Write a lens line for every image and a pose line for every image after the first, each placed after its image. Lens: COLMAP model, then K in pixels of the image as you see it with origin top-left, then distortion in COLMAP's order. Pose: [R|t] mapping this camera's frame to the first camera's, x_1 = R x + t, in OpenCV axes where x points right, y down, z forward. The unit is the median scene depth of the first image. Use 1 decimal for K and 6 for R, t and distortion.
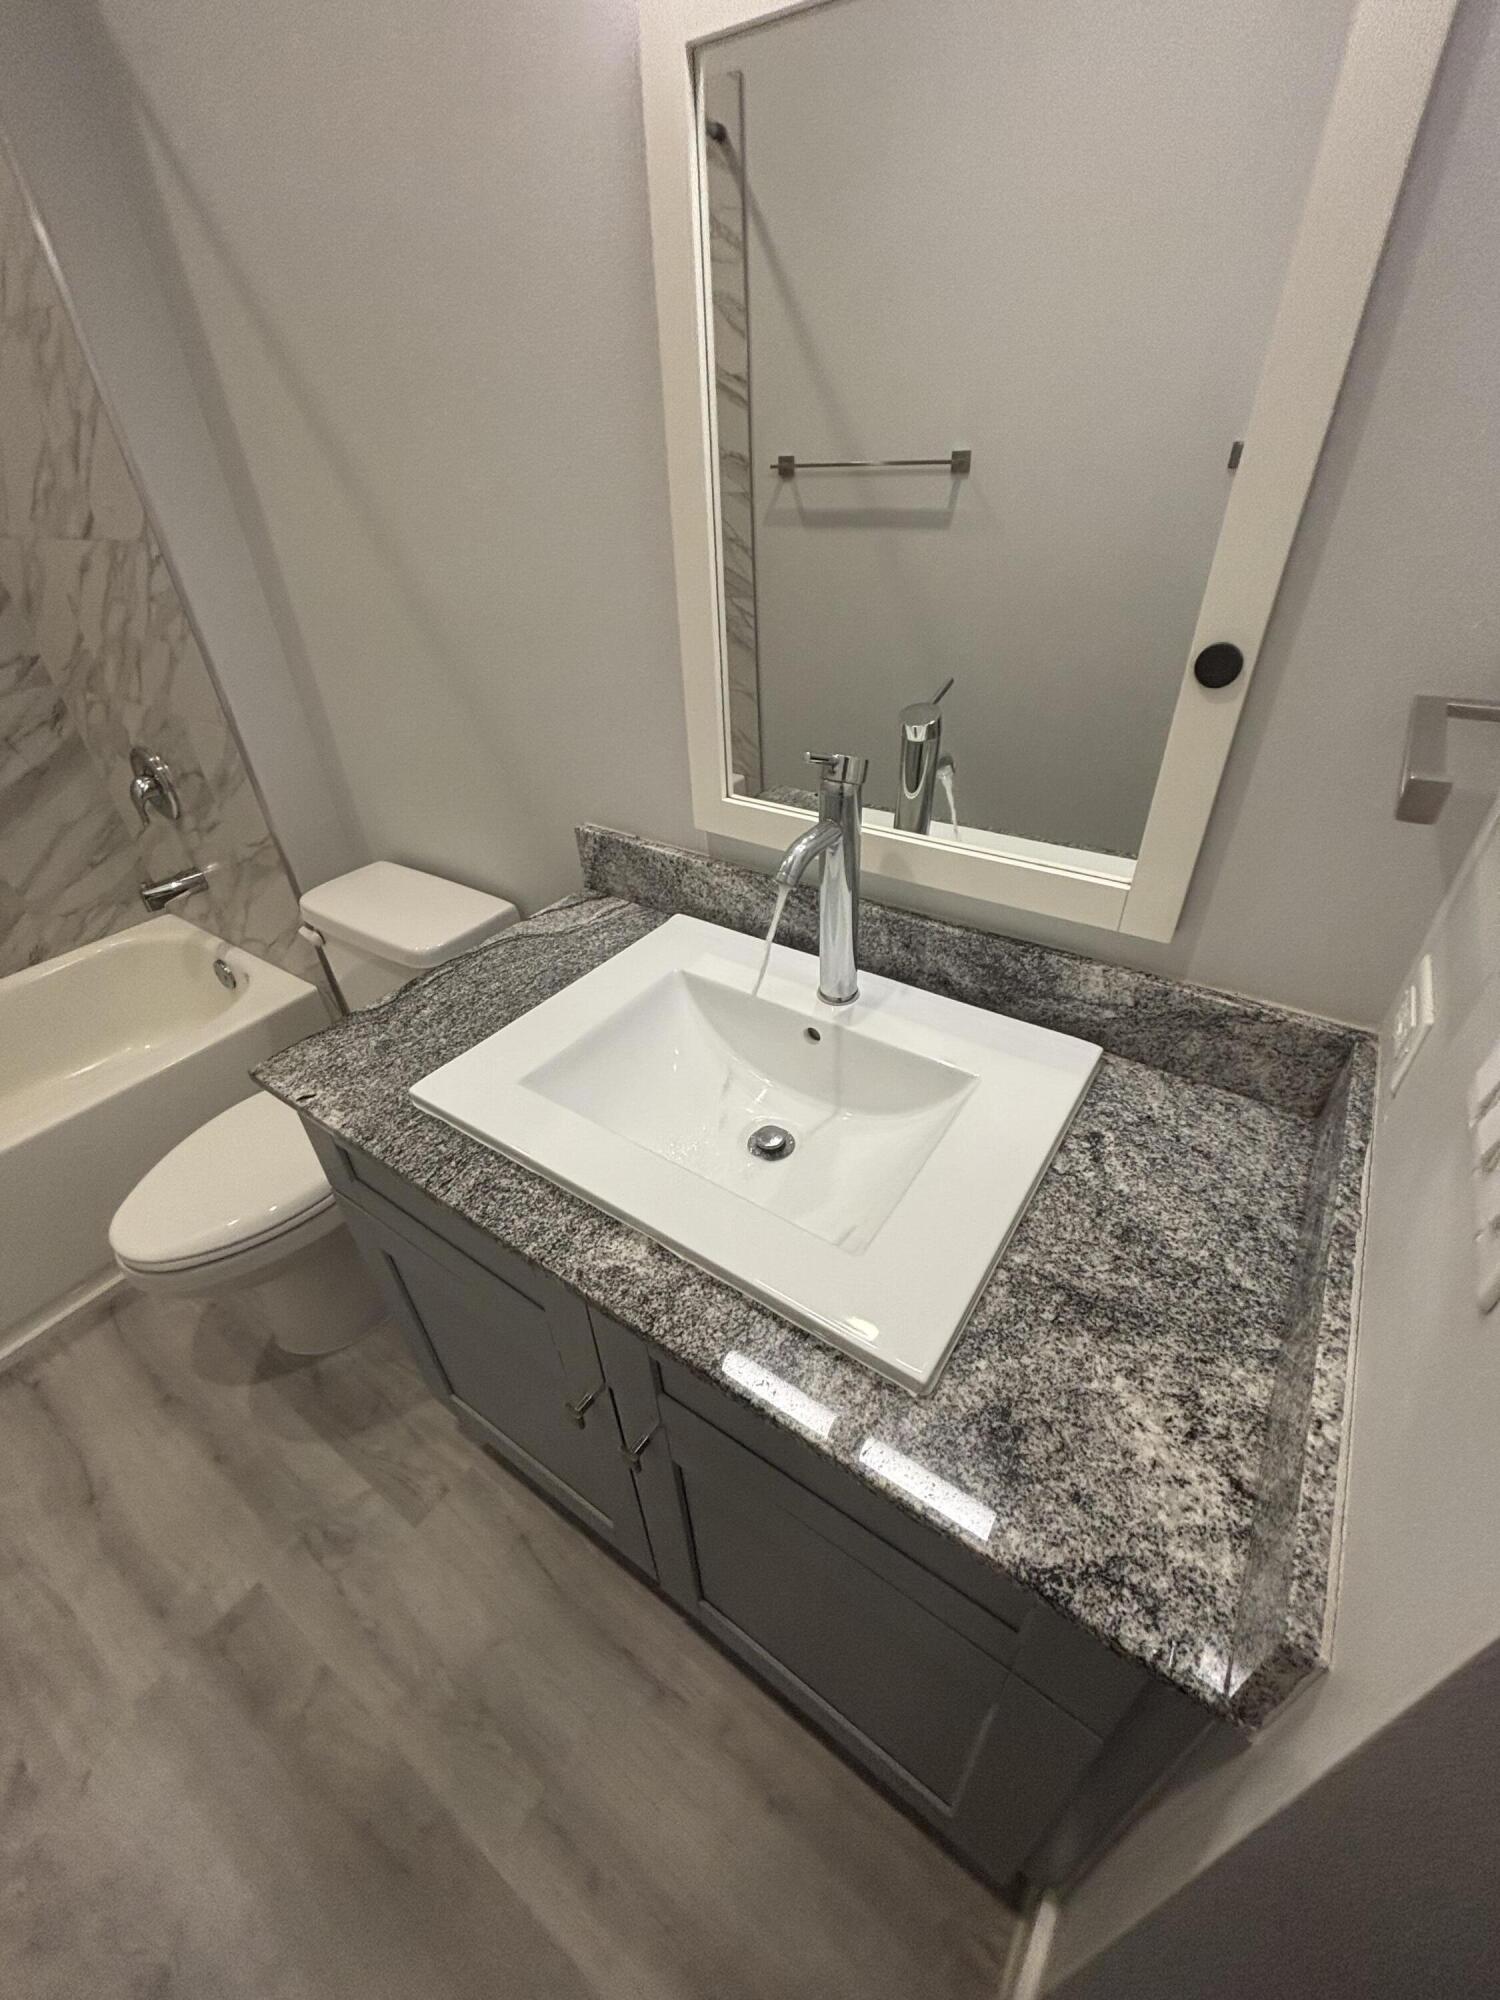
lens RADIAL K [[813.7, 0, 750.0], [0, 813.7, 1000.0], [0, 0, 1]] dist [0.006290, -0.000144]
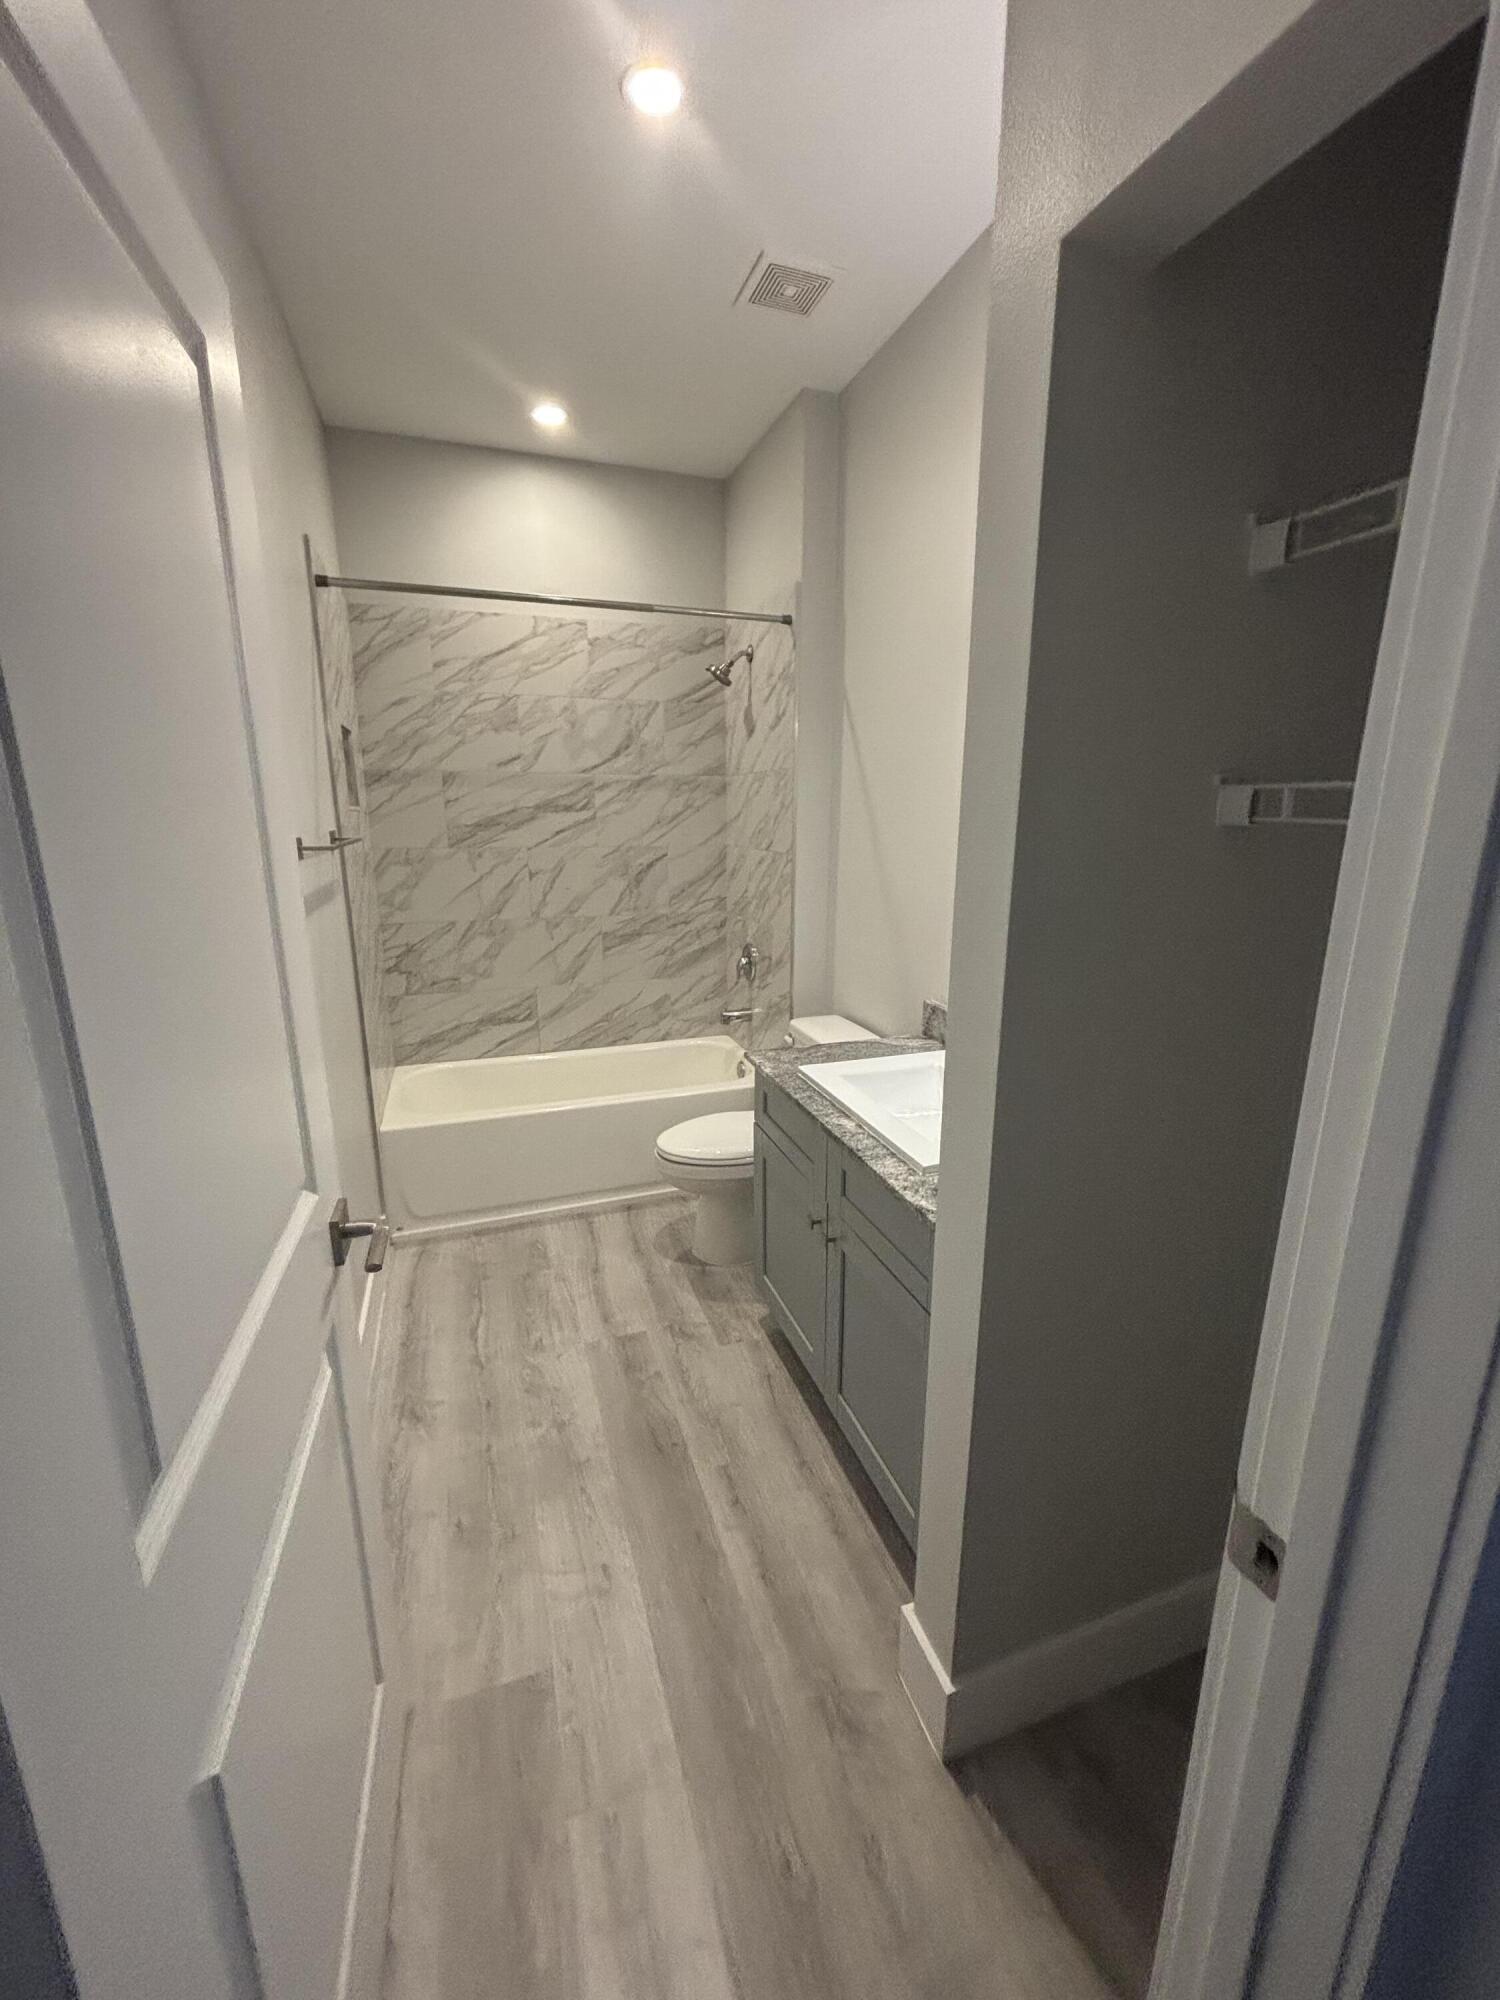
lens RADIAL K [[813.7, 0, 750.0], [0, 813.7, 1000.0], [0, 0, 1]] dist [0.006290, -0.000144]
pose [[0.806550, 0.178195, -0.563670, 0.412882], [-0.360109, 0.904264, -0.229407, 0.288669], [0.468827, 0.388011, 0.793504, -0.542199]]
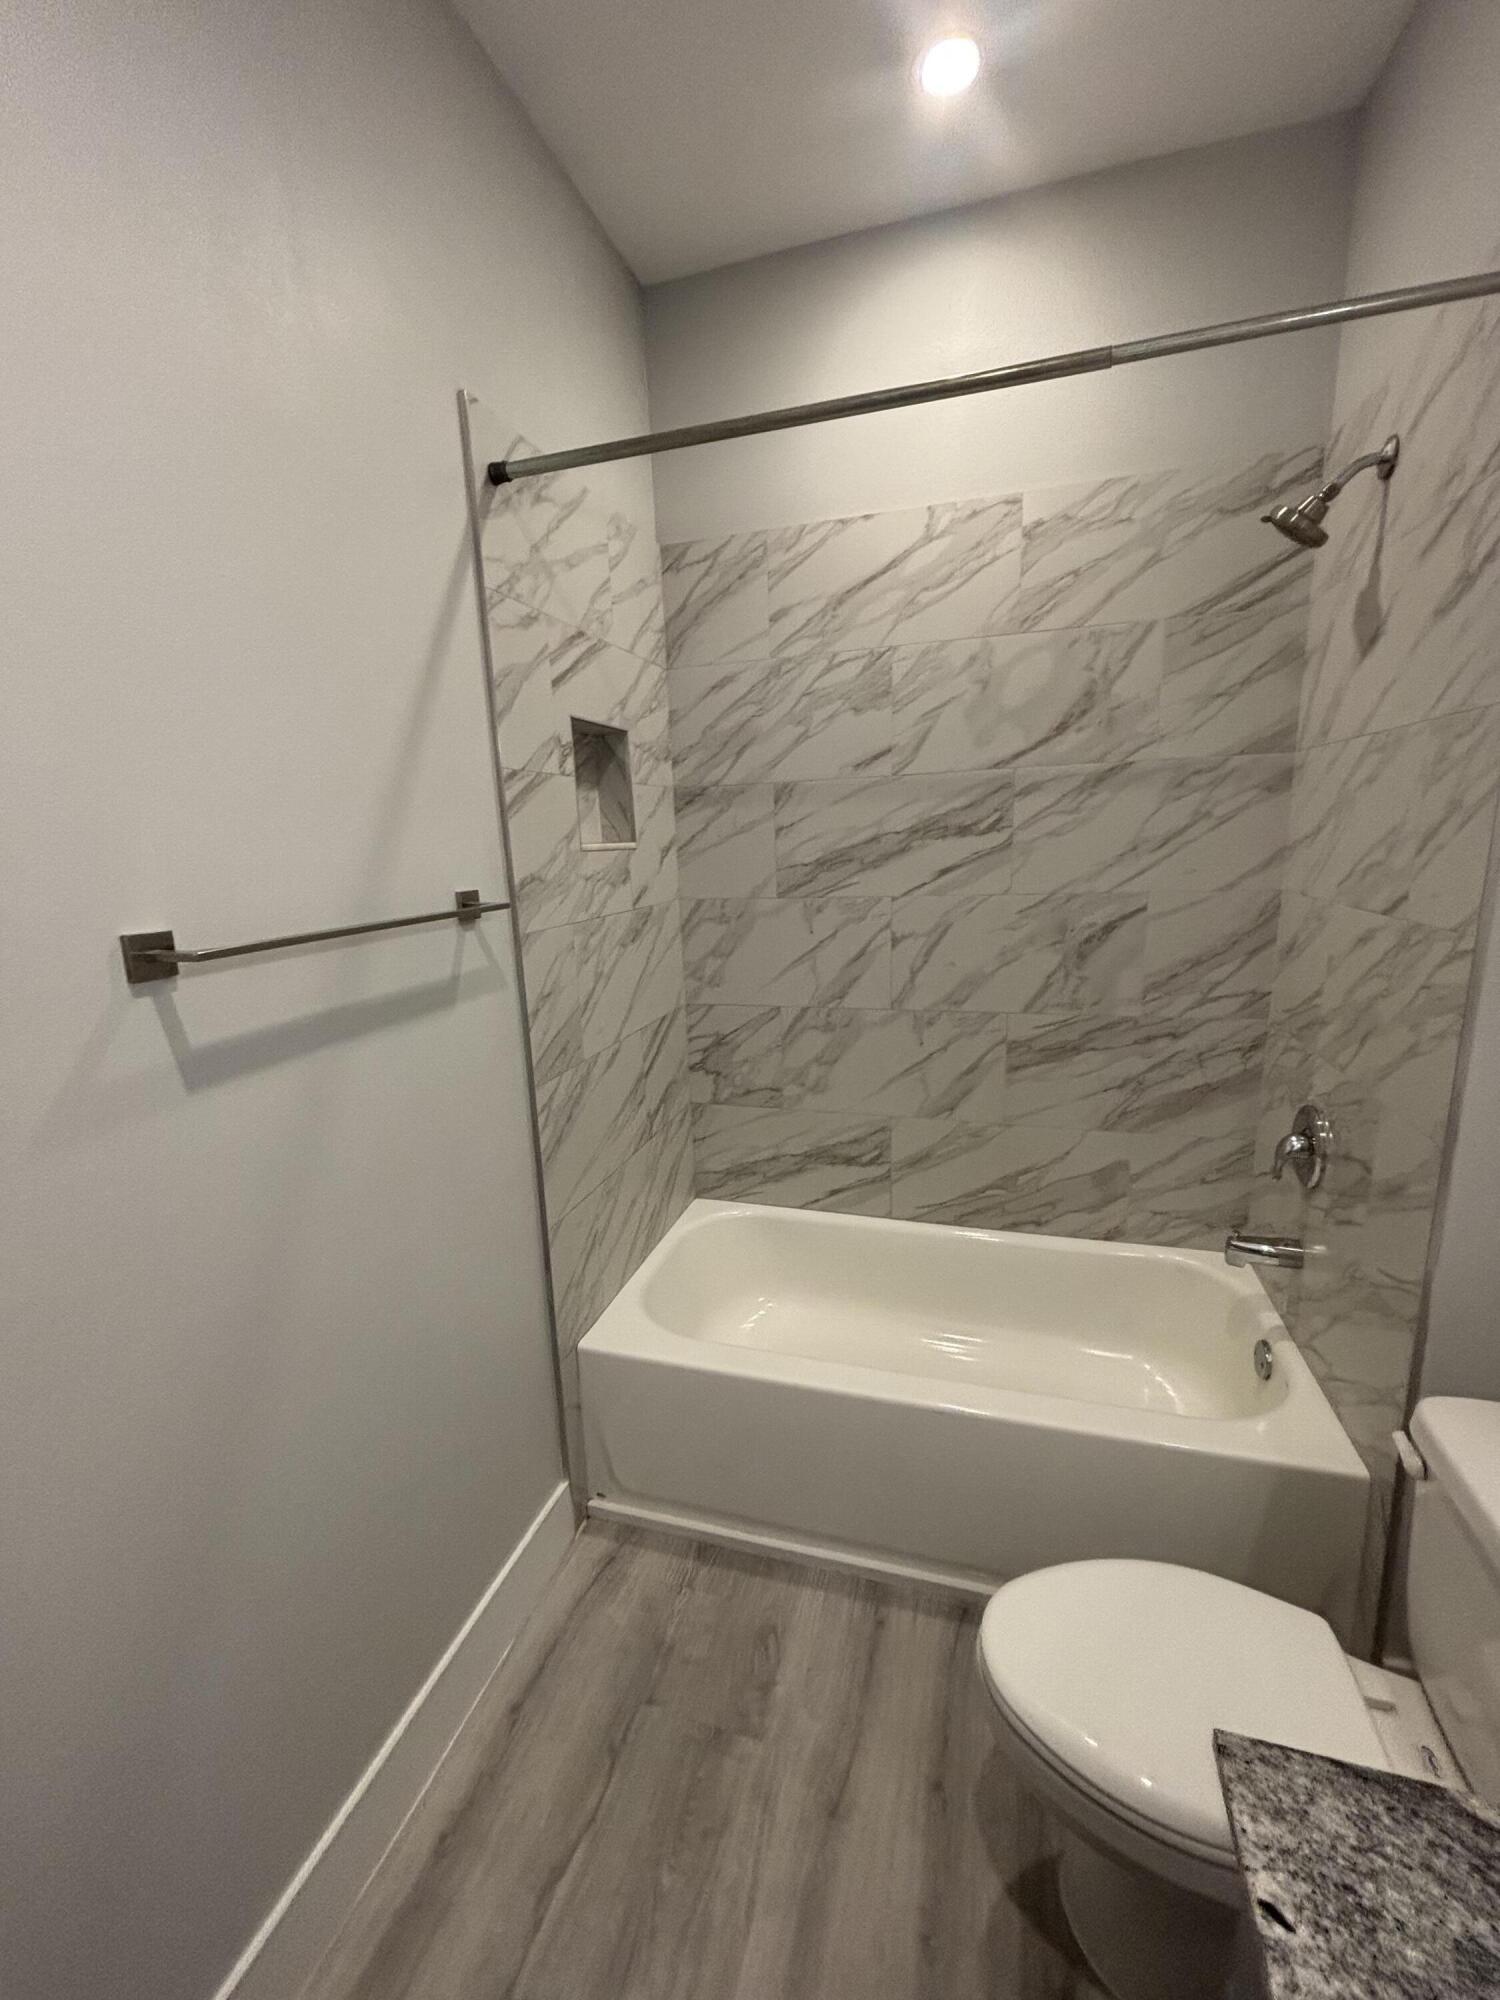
lens RADIAL K [[804.9, 0, 751.4], [0, 804.9, 1005.5], [0, 0, 1]] dist [0.010720, -0.003350]
pose [[0.306603, 0.231357, -0.923292, -0.161852], [-0.509477, 0.859247, 0.046124, -0.148021], [0.804007, 0.456255, 0.381319, 0.128274]]
